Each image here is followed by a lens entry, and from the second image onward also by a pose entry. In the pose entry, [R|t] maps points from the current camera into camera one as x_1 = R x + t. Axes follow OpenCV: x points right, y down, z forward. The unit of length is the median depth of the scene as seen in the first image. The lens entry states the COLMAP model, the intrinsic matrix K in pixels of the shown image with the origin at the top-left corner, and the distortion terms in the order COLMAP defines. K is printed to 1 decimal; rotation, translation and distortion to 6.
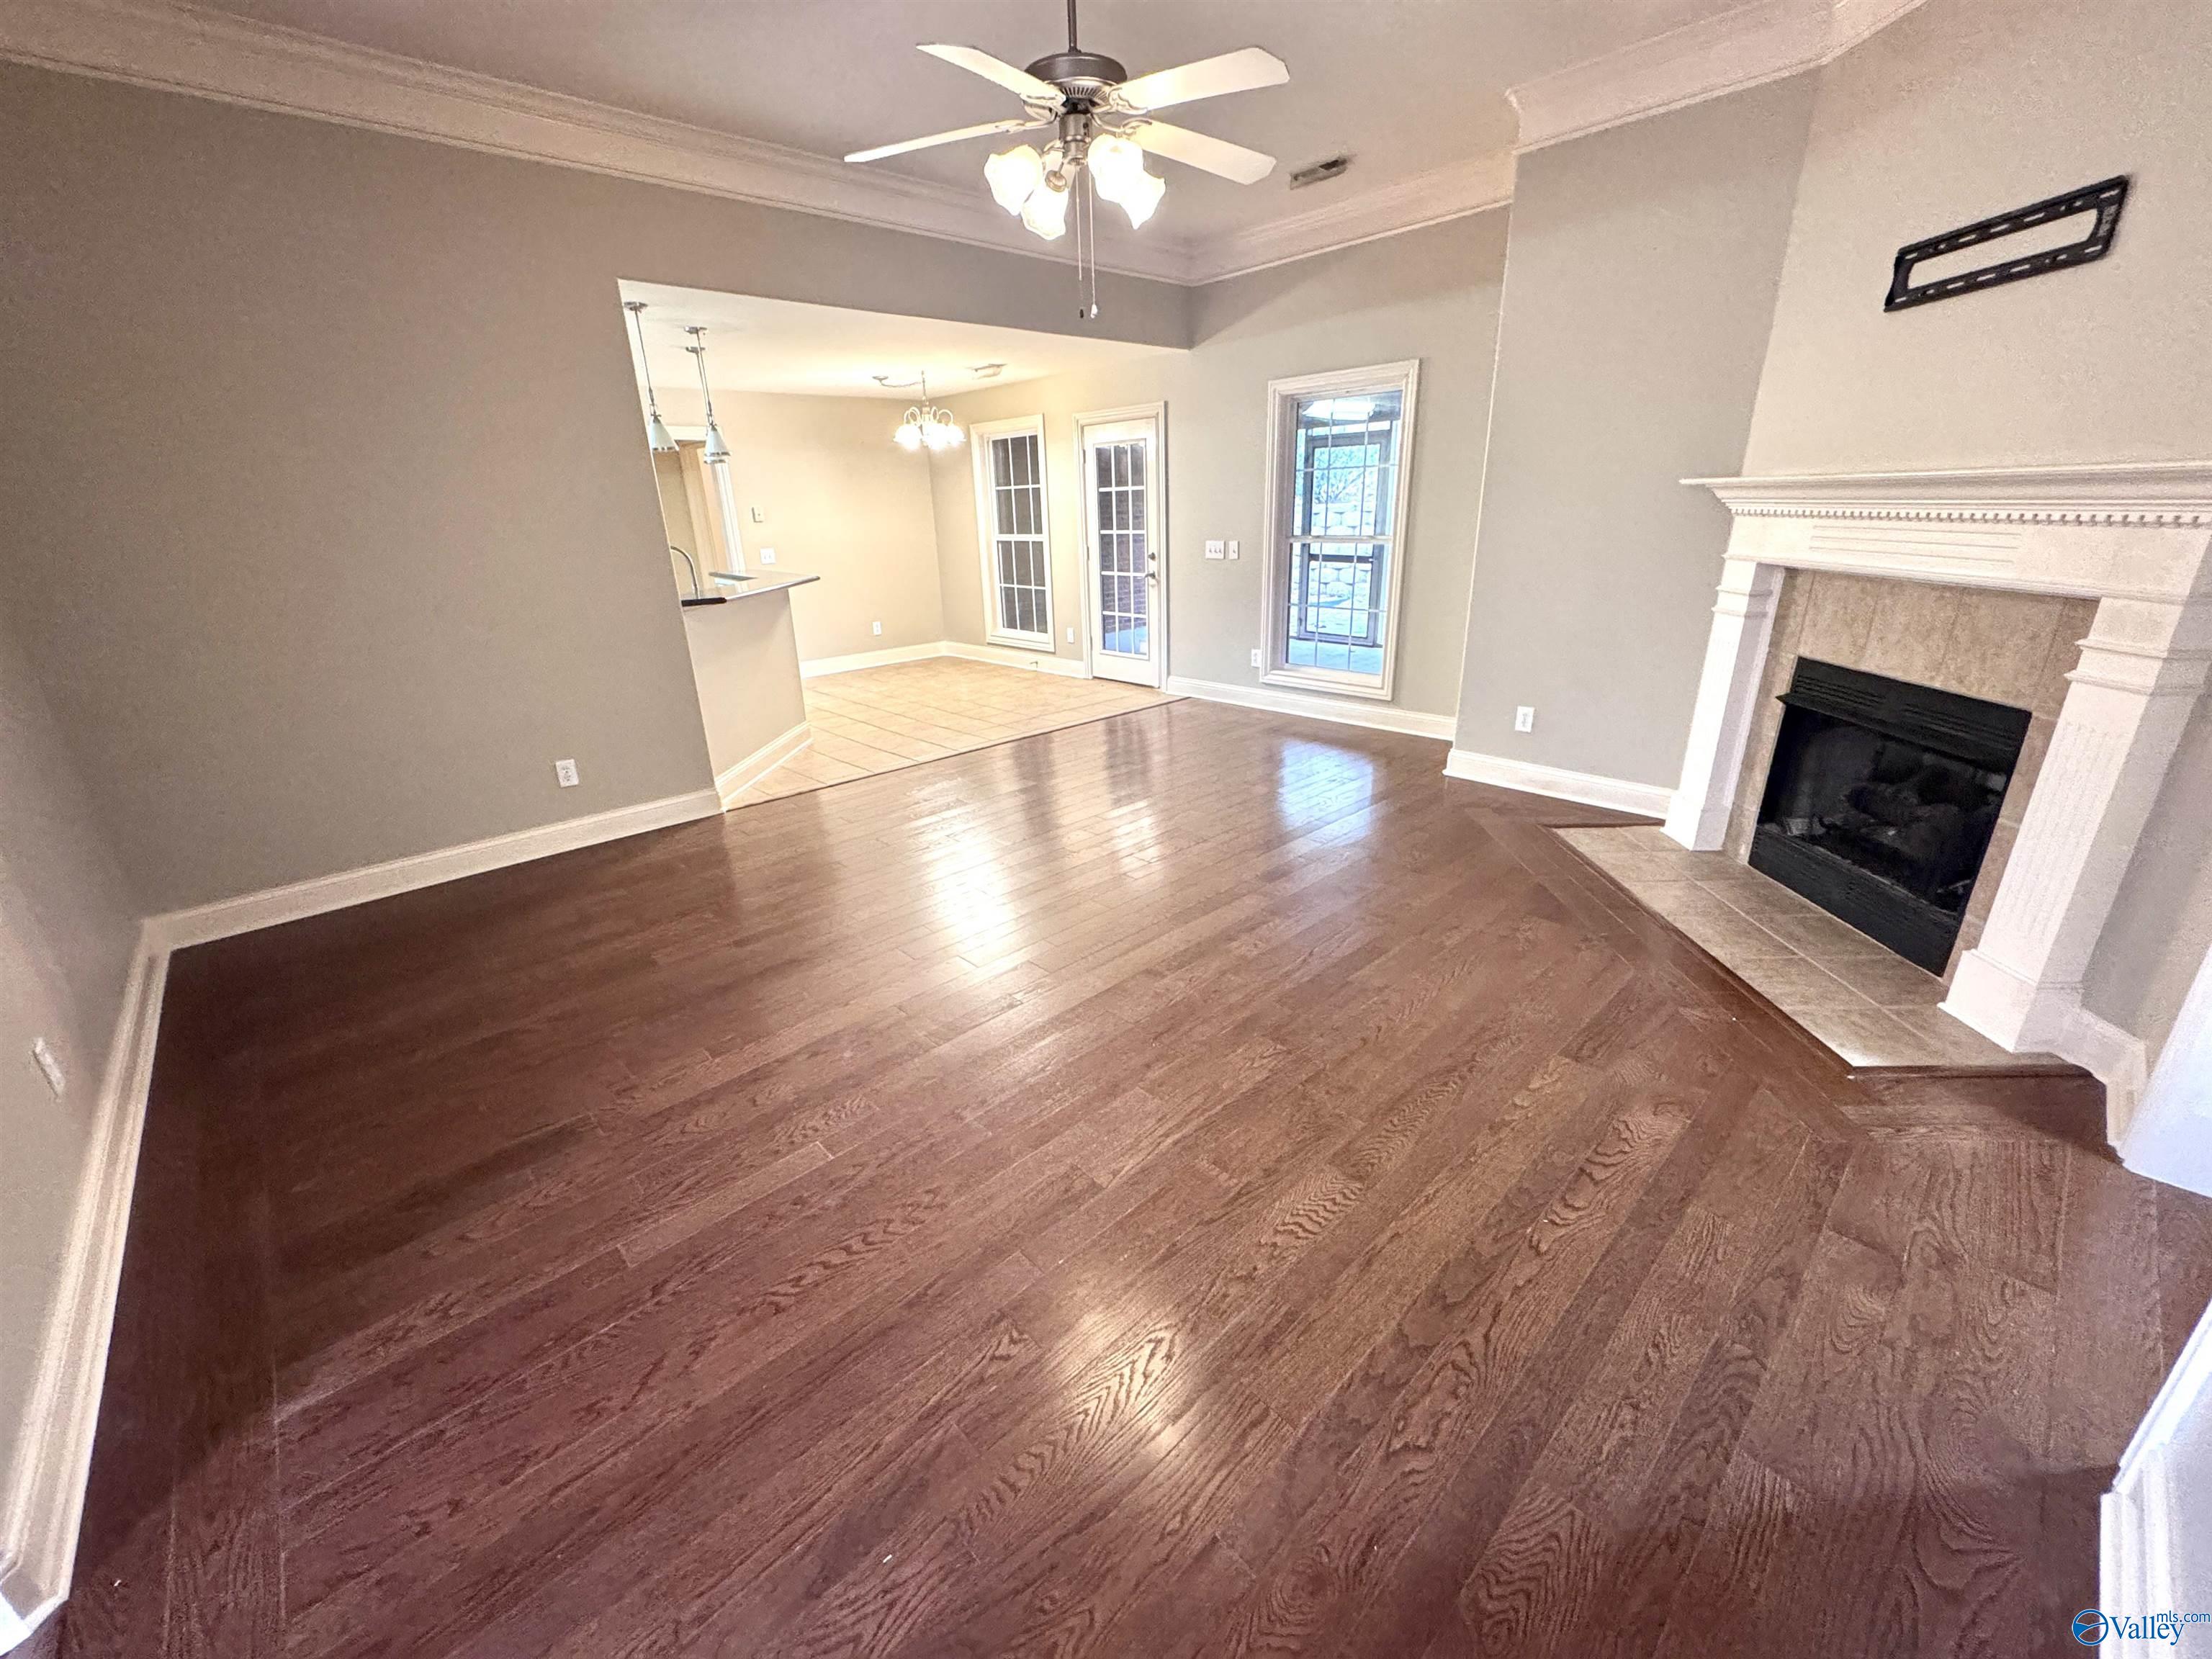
lens RADIAL K [[880.4, 0, 1106.0], [0, 880.4, 829.5], [0, 0, 1]] dist [0.000188, -0.000014]
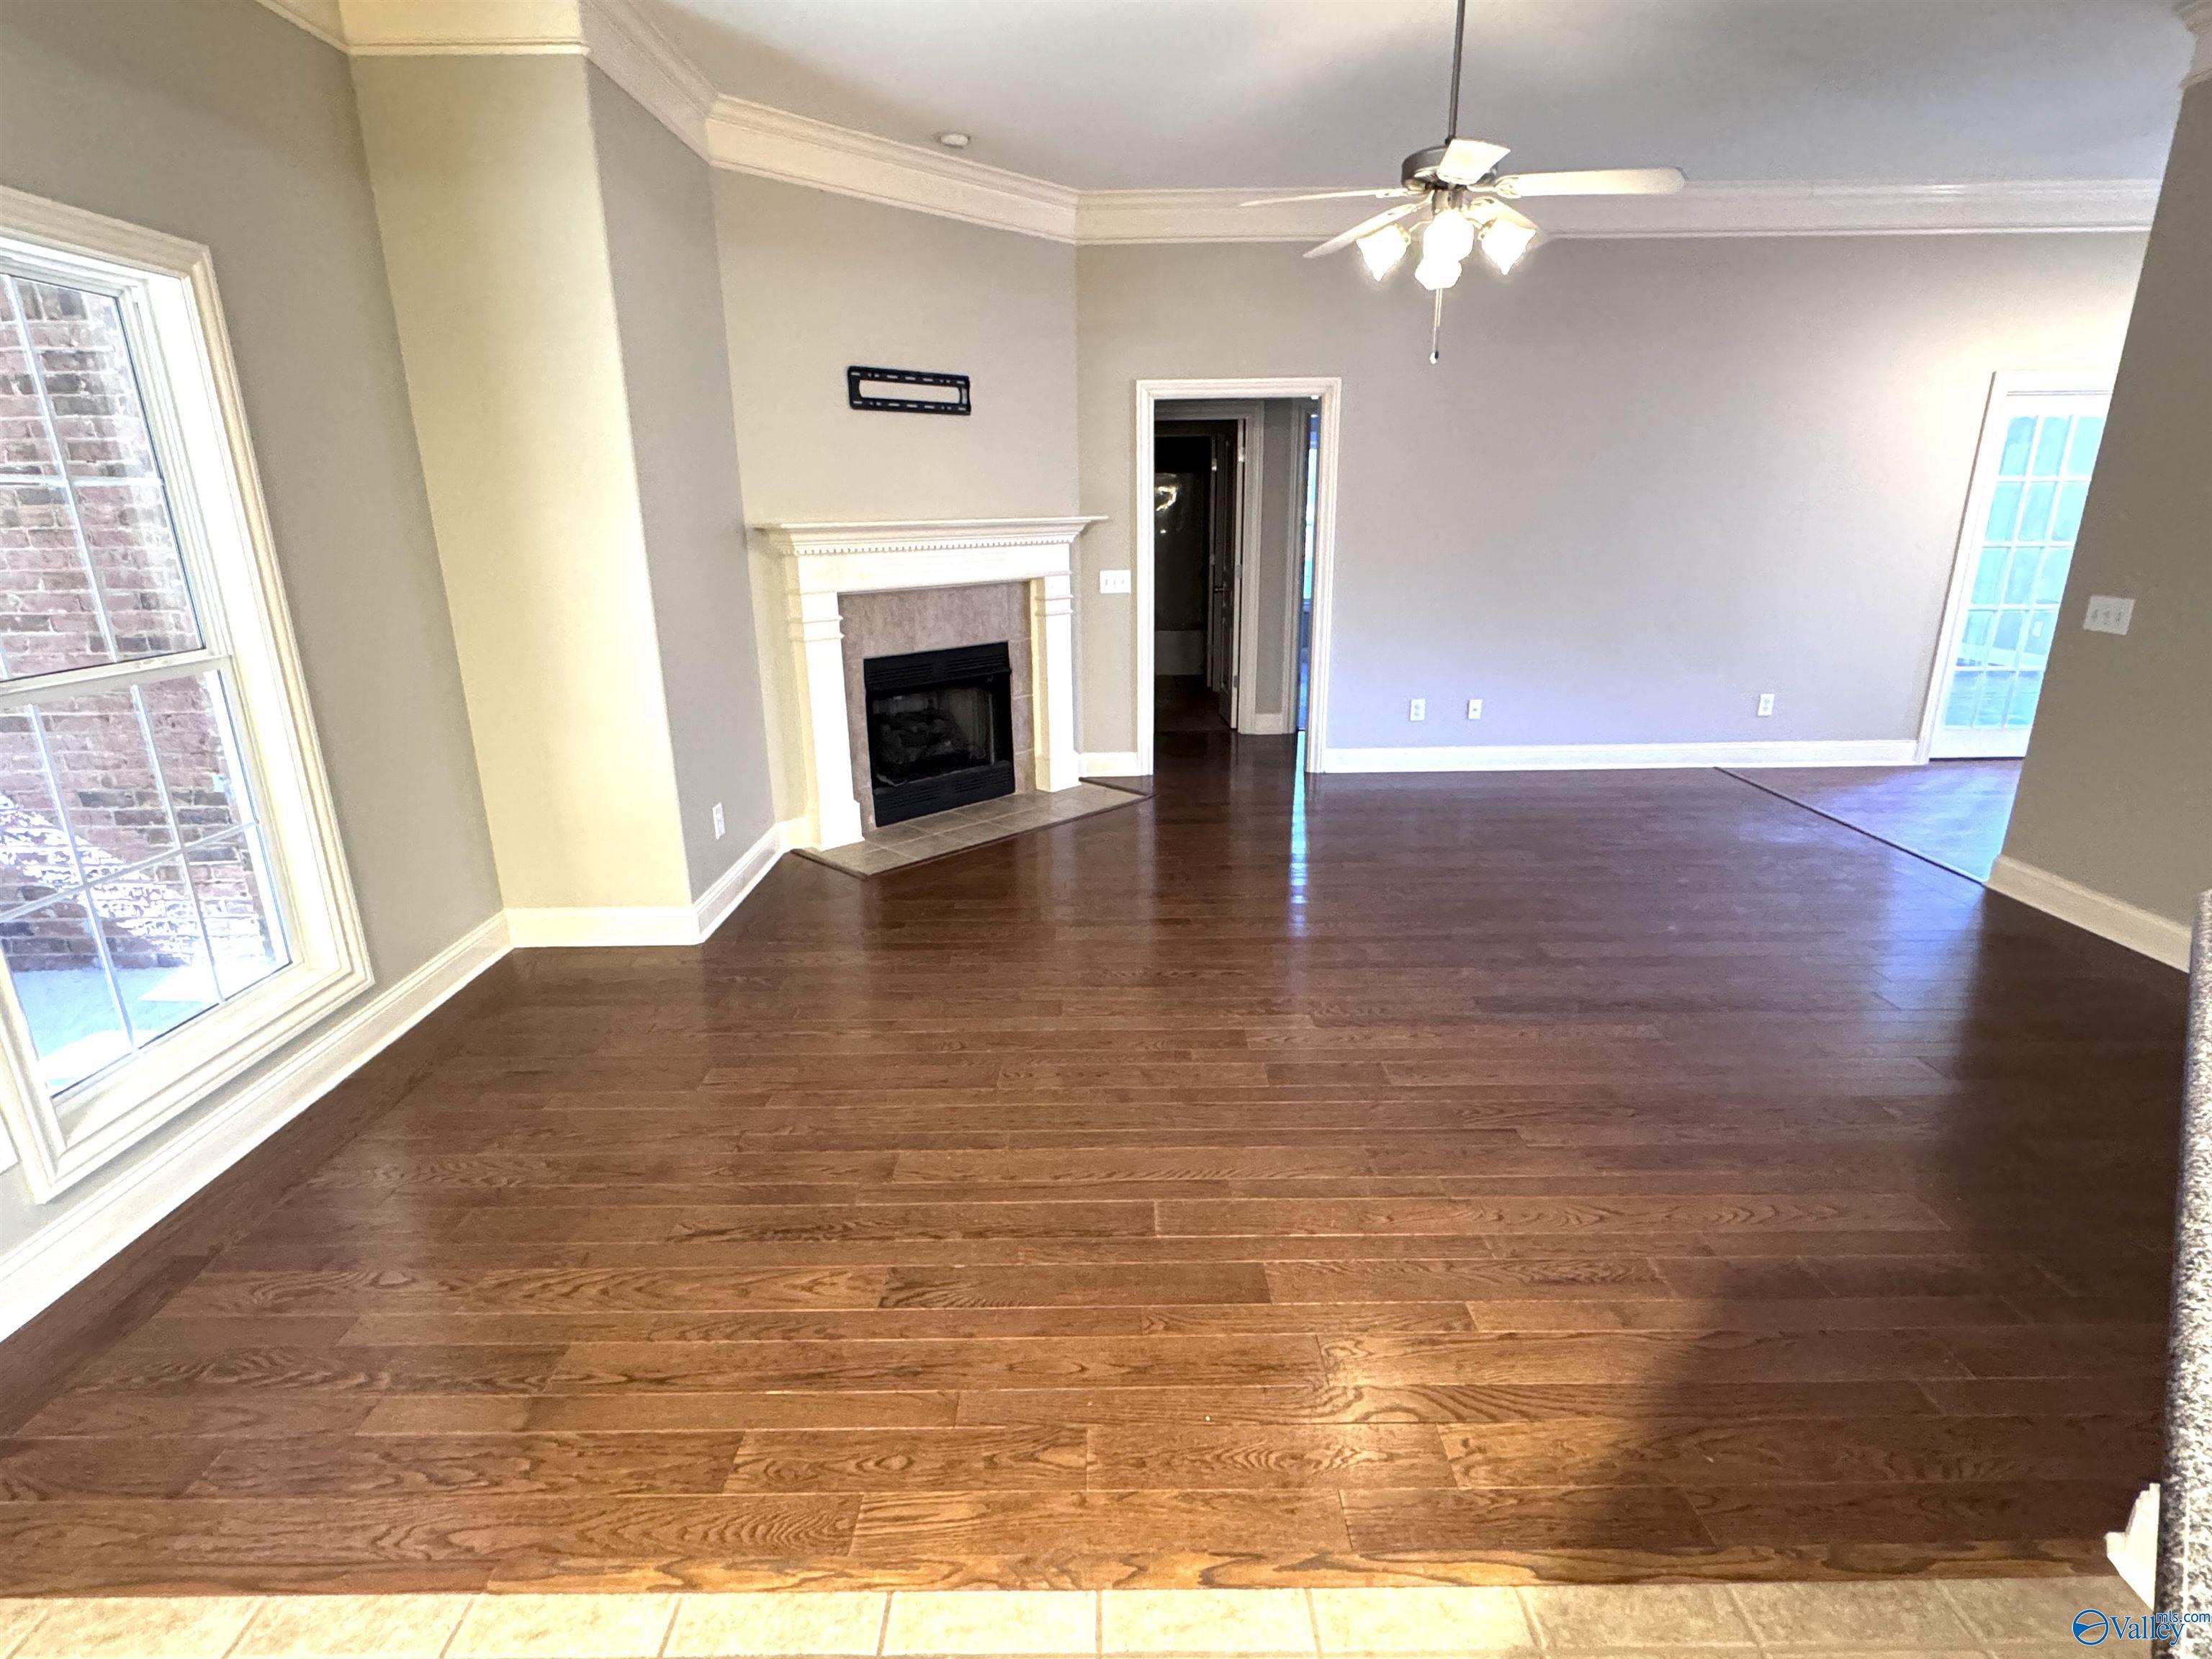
lens RADIAL K [[1087.3, 0, 1106.0], [0, 1087.3, 829.5], [0, 0, 1]] dist [-0.002376, -0.000450]
pose [[-0.731809, -0.159543, 0.662572, -0.639589], [0.270728, 0.824155, 0.497469, -0.782488], [-0.625430, 0.543429, -0.559931, 2.061161]]
